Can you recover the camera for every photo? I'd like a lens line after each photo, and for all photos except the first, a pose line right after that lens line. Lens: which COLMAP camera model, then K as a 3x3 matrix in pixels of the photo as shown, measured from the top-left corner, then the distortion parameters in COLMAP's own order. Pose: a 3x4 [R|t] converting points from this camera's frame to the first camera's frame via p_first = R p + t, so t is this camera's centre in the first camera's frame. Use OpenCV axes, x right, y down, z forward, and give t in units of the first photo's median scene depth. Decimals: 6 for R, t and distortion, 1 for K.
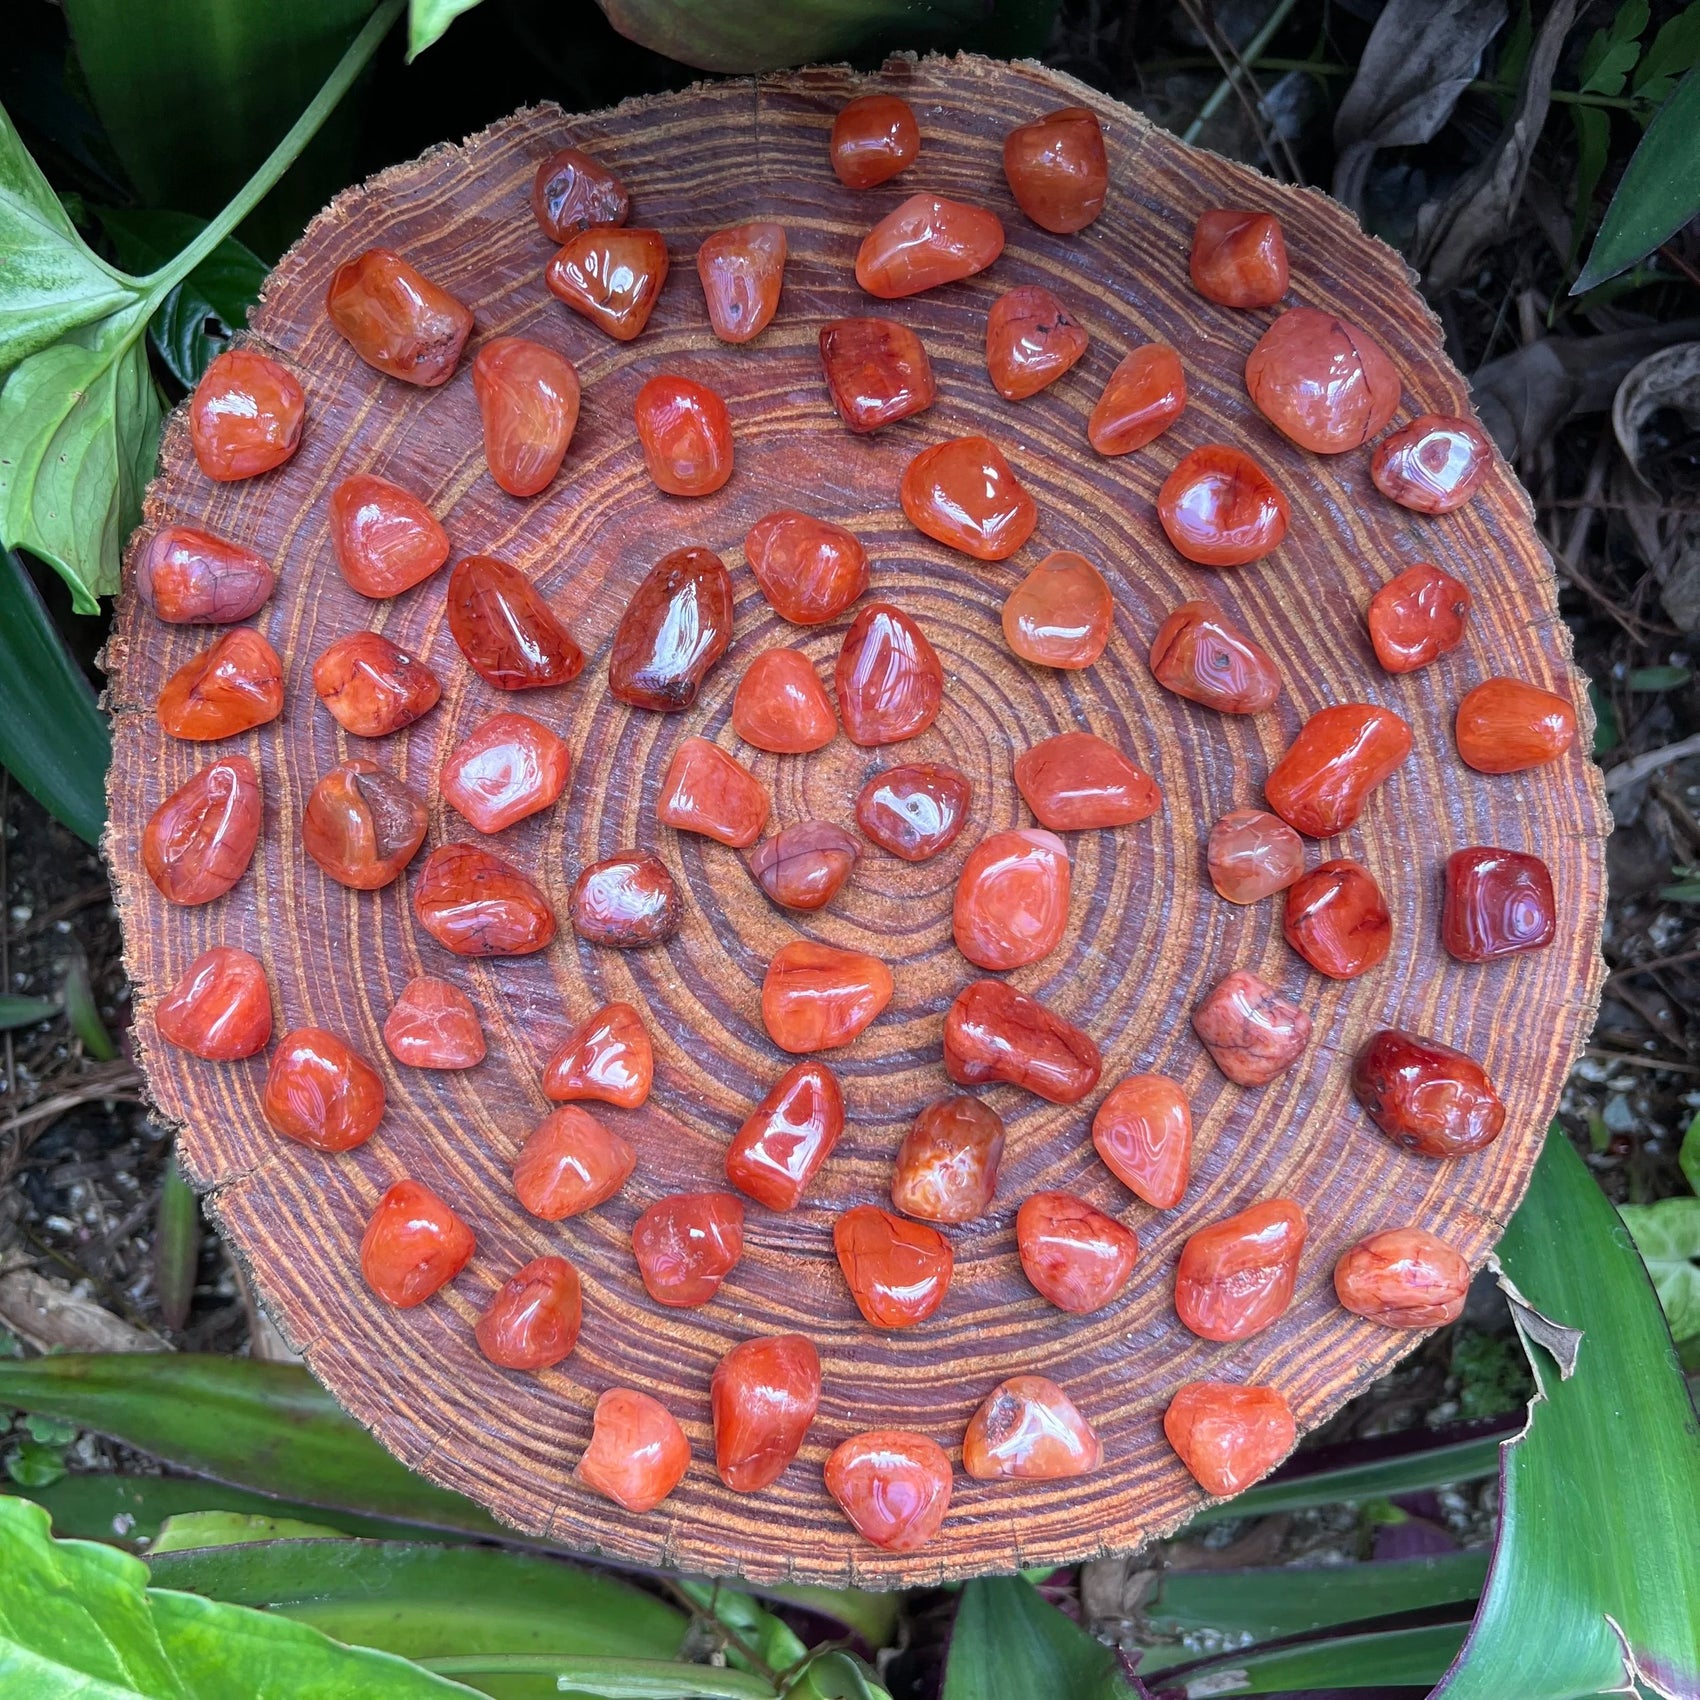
lens RADIAL K [[1365.7, 0, 844.9], [0, 1365.7, 849.0], [0, 0, 1]] dist [0.073321, -0.169723]
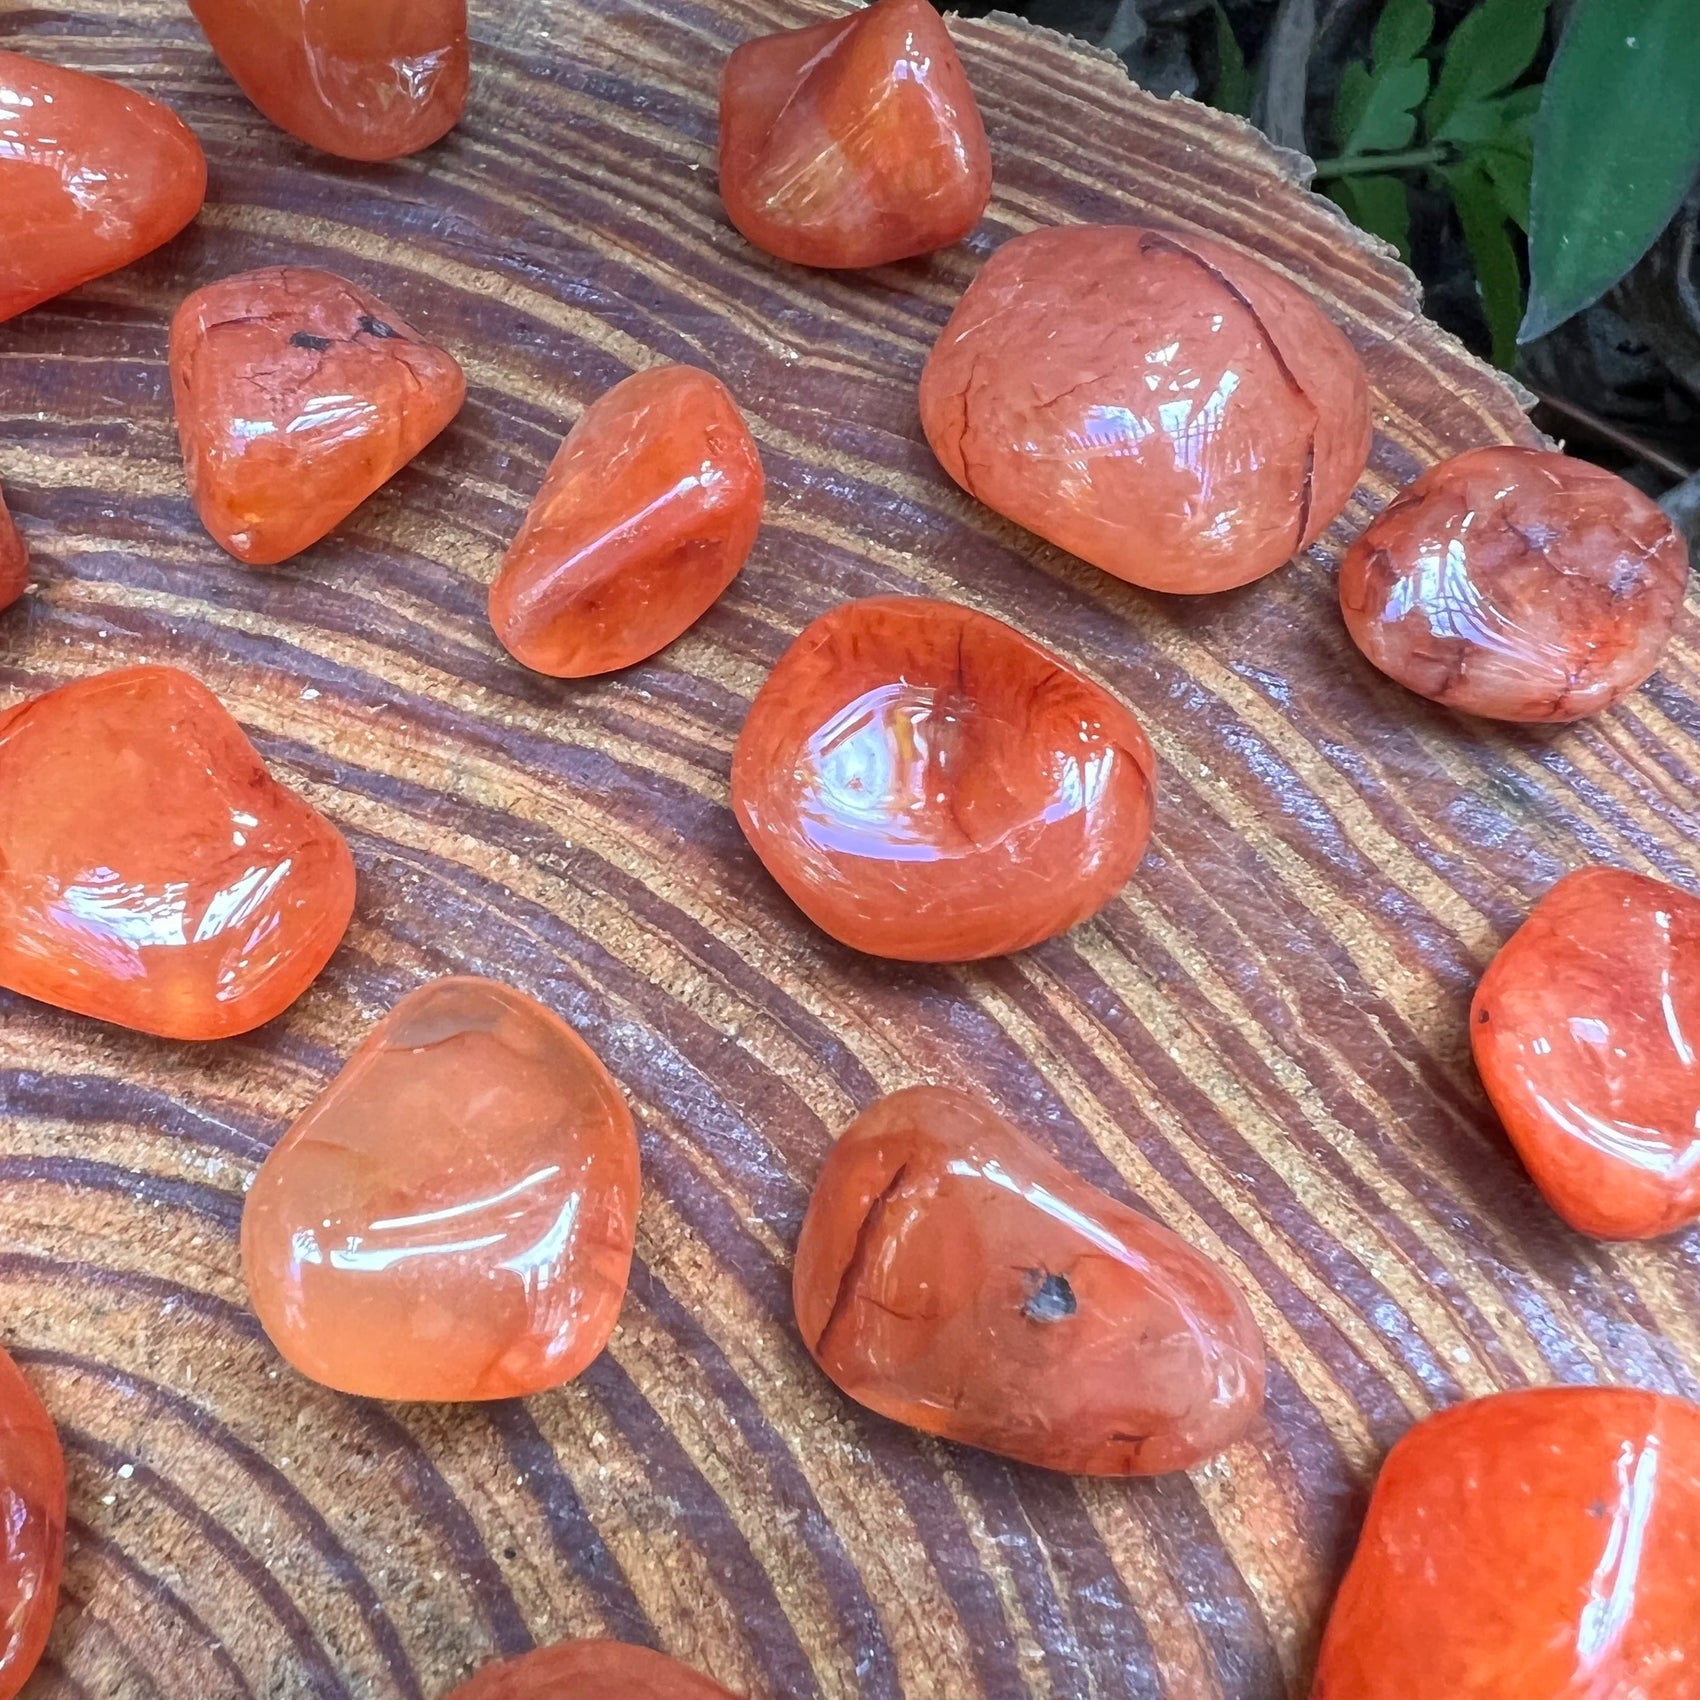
lens RADIAL K [[1471.3, 0, 850.0], [0, 1471.3, 850.0], [0, 0, 1]] dist [-0.002253, -0.007587]
pose [[0.963848, -0.104747, 0.244999, 0.171515], [0.176515, 0.939794, -0.292627, -0.138241], [-0.199597, 0.325294, 0.924308, 0.695644]]
